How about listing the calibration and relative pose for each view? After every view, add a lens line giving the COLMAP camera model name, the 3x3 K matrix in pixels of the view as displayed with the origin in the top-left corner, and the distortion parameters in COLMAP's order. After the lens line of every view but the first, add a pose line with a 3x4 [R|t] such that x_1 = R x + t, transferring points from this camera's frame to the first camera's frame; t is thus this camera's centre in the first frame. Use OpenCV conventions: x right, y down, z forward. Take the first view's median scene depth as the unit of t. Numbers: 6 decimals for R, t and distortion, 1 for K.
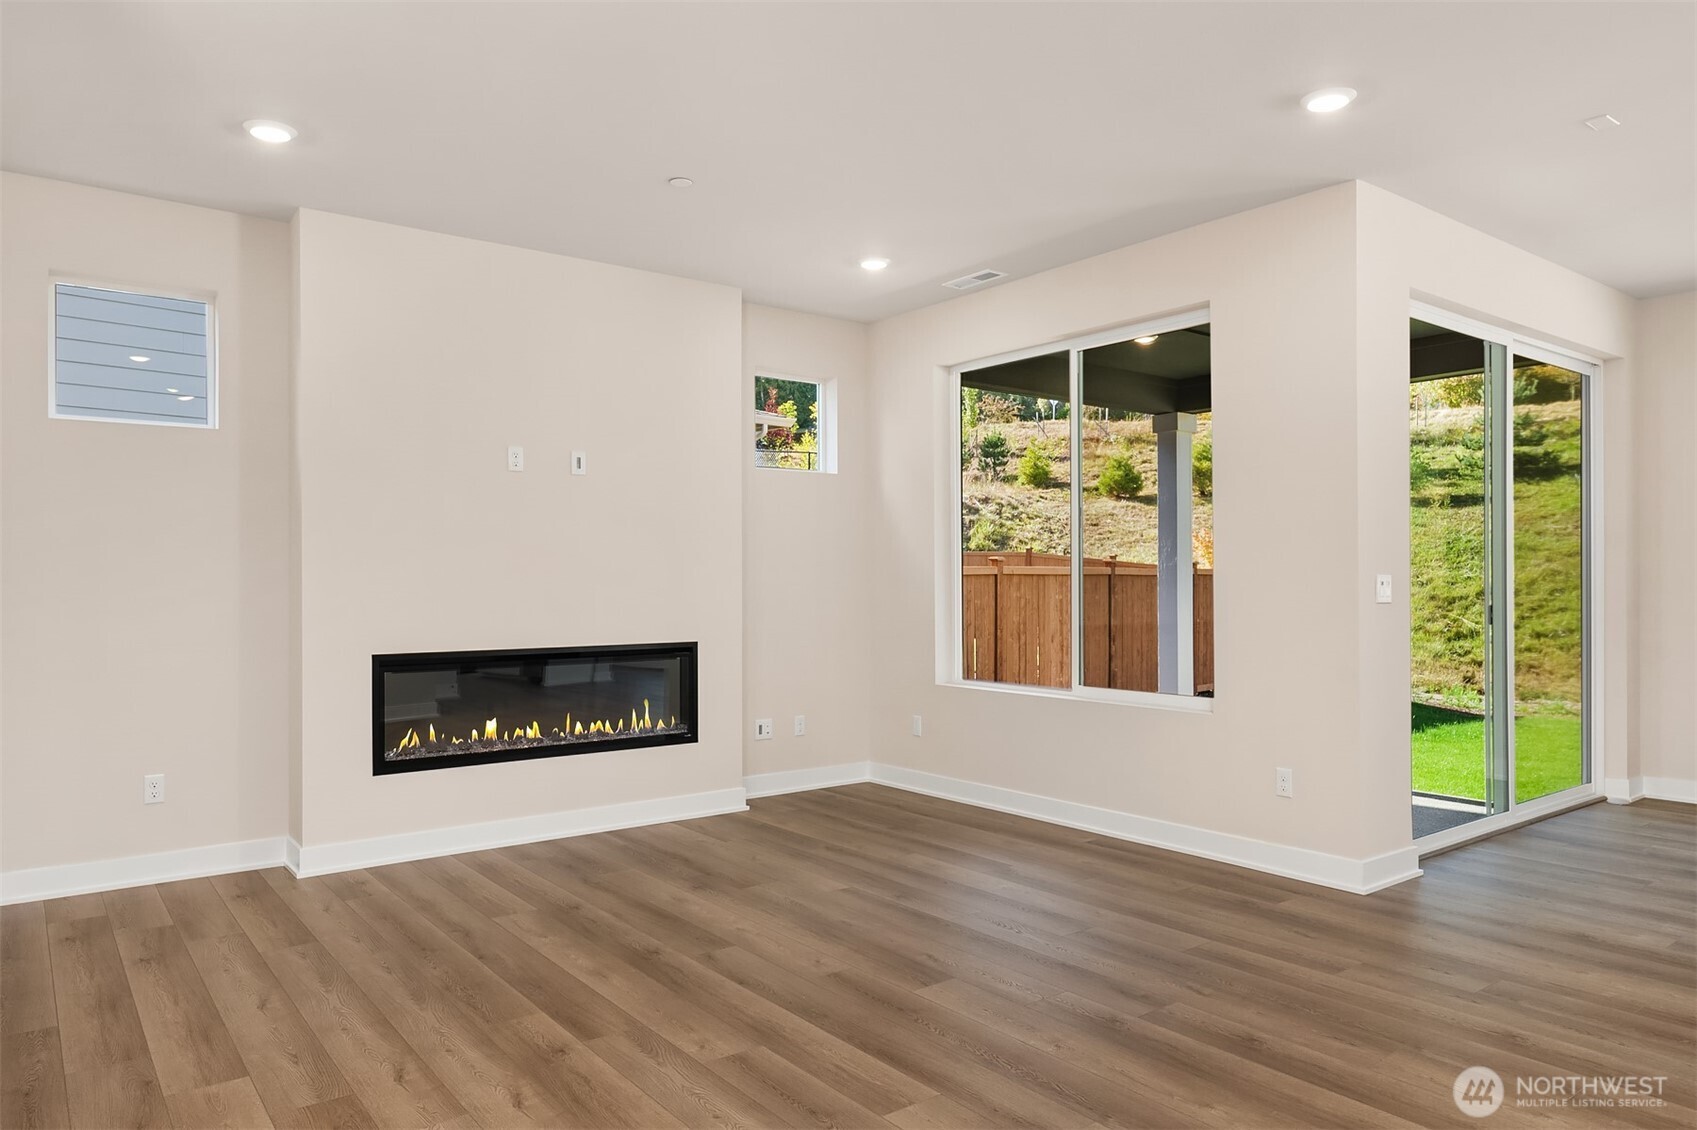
lens RADIAL K [[1088.4, 0, 857.8], [0, 1088.4, 564.6], [0, 0, 1]] dist [-0.002056, -0.000747]
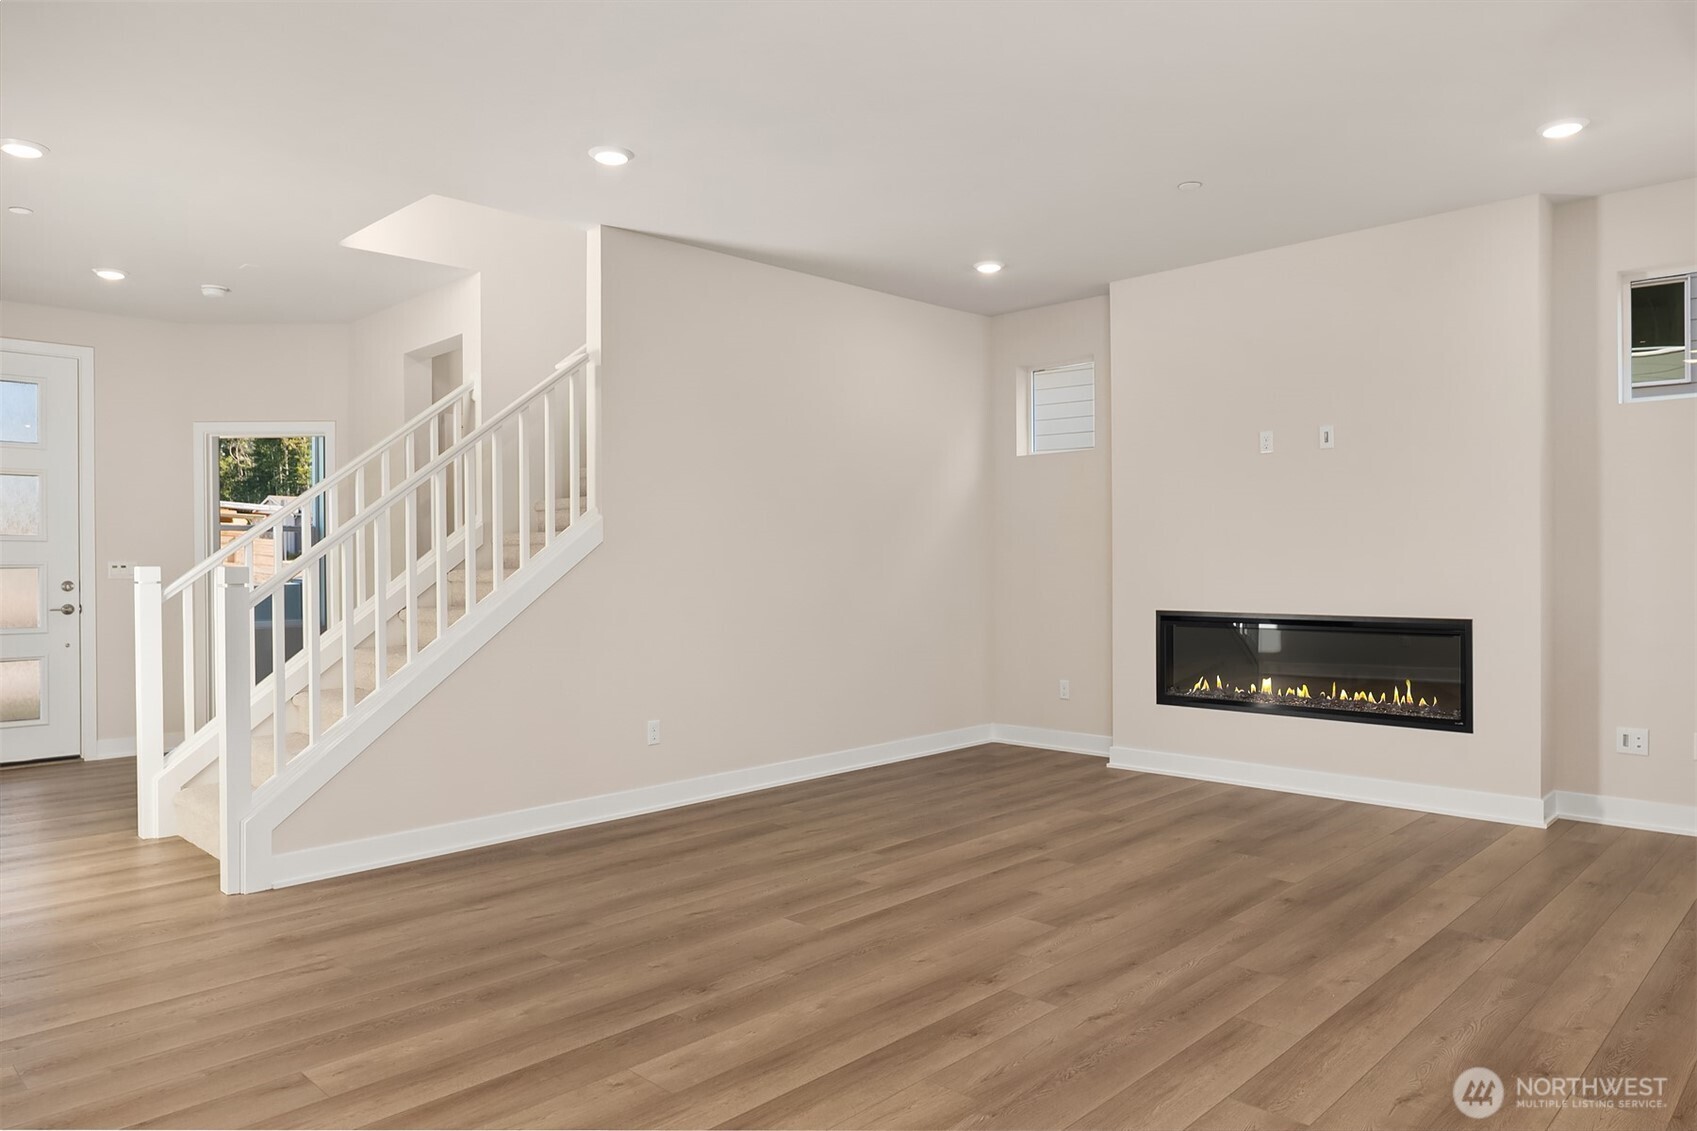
lens RADIAL K [[1088.4, 0, 857.8], [0, 1088.4, 565.1], [0, 0, 1]] dist [-0.002056, -0.000747]
pose [[0.145078, 0.007688, -0.989390, 0.812624], [0.029588, 0.999489, 0.012105, 0.002241], [0.988978, -0.031030, 0.144776, 0.478211]]
